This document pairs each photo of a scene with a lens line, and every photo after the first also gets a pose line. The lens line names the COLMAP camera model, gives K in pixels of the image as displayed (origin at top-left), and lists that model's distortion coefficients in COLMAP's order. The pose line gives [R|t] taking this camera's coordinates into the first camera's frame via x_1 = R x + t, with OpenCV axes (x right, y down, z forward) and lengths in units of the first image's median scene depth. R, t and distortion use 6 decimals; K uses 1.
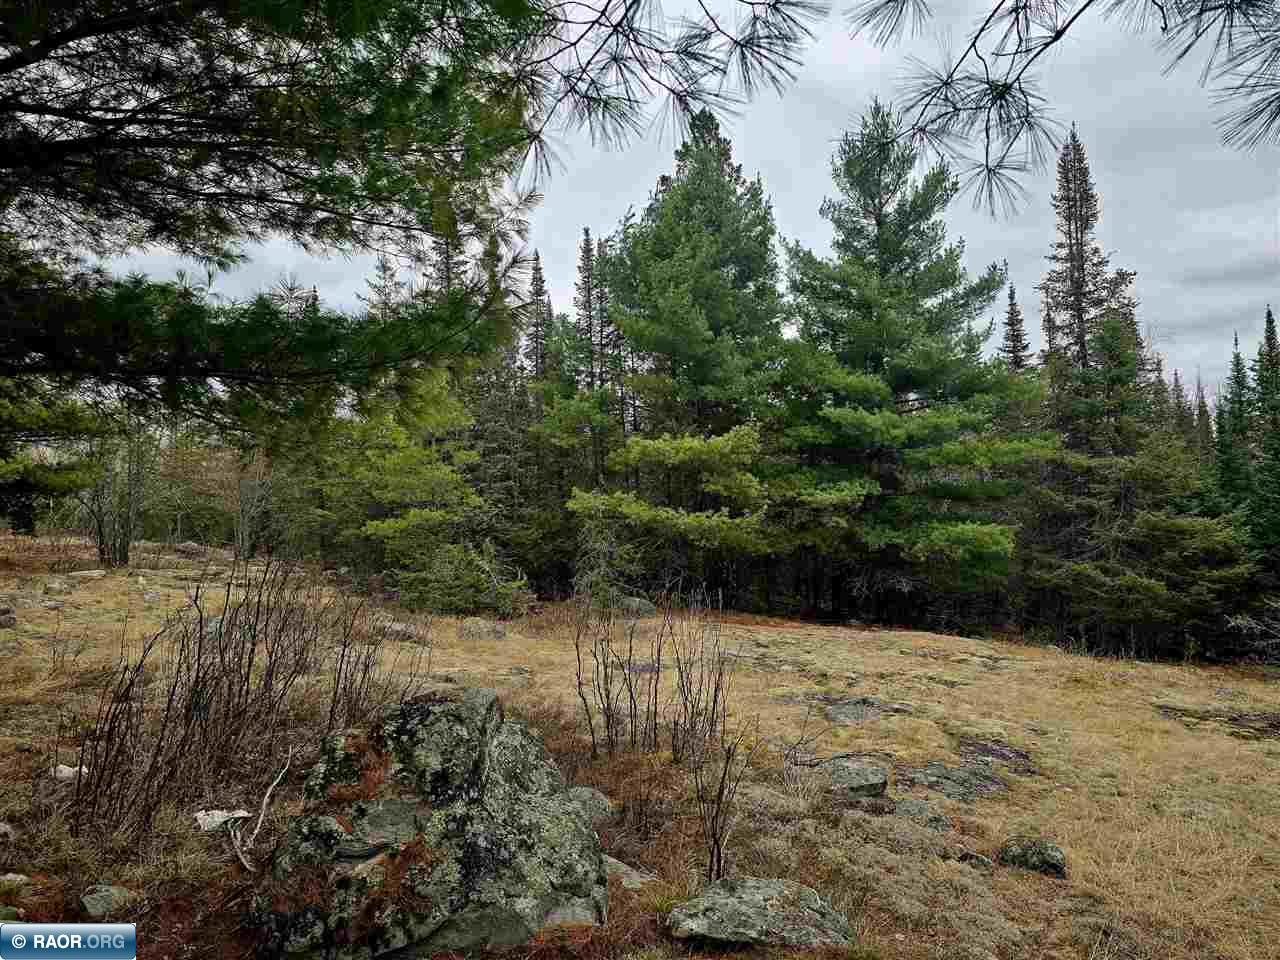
lens RADIAL K [[853.3, 0, 630.6], [0, 853.3, 488.5], [0, 0, 1]] dist [0.066912, -0.061680]
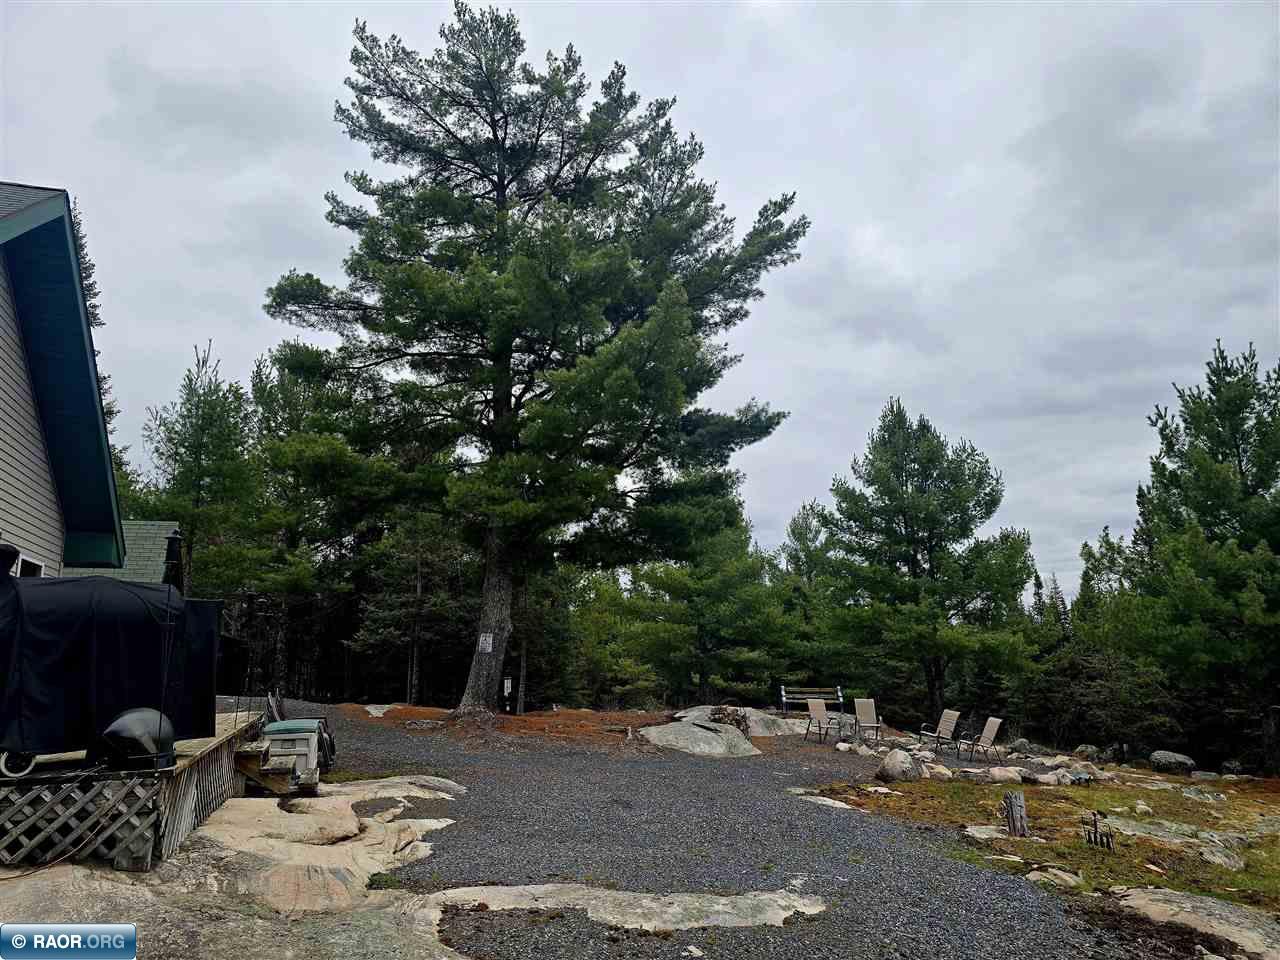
lens RADIAL K [[855.8, 0, 644.8], [0, 855.8, 503.0], [0, 0, 1]] dist [0.037510, -0.030227]
pose [[0.995984, 0.017030, 0.087899, -0.440682], [0.004260, 0.971617, -0.236520, 0.106607], [-0.089432, 0.235945, 0.967642, -1.536745]]
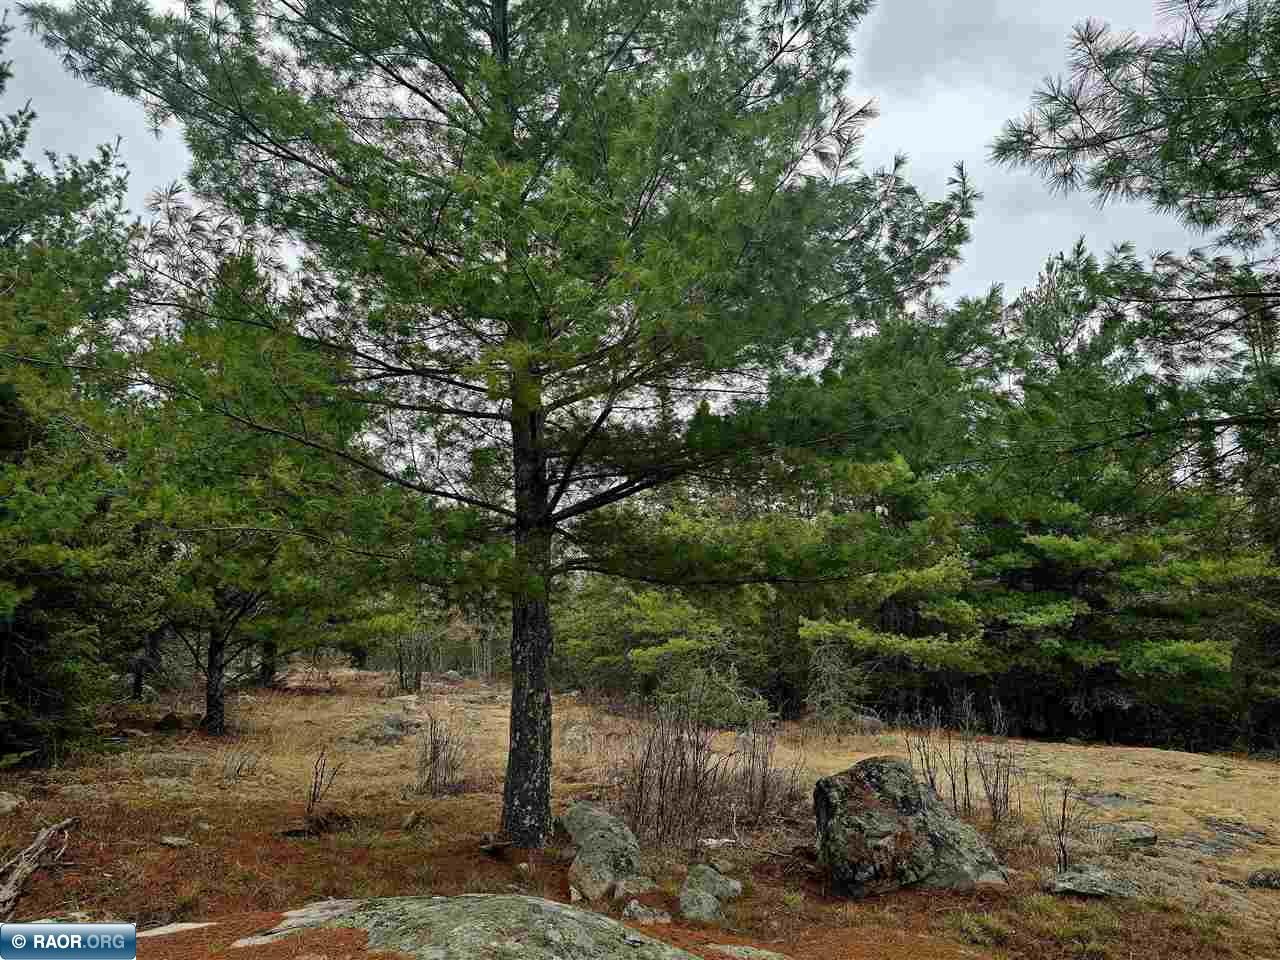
lens RADIAL K [[855.8, 0, 644.8], [0, 855.8, 503.0], [0, 0, 1]] dist [0.037510, -0.030227]
pose [[0.985272, -0.050490, -0.163370, -0.077897], [0.029663, 0.991395, -0.127498, -0.012782], [0.168402, 0.120774, 0.978292, -0.170477]]
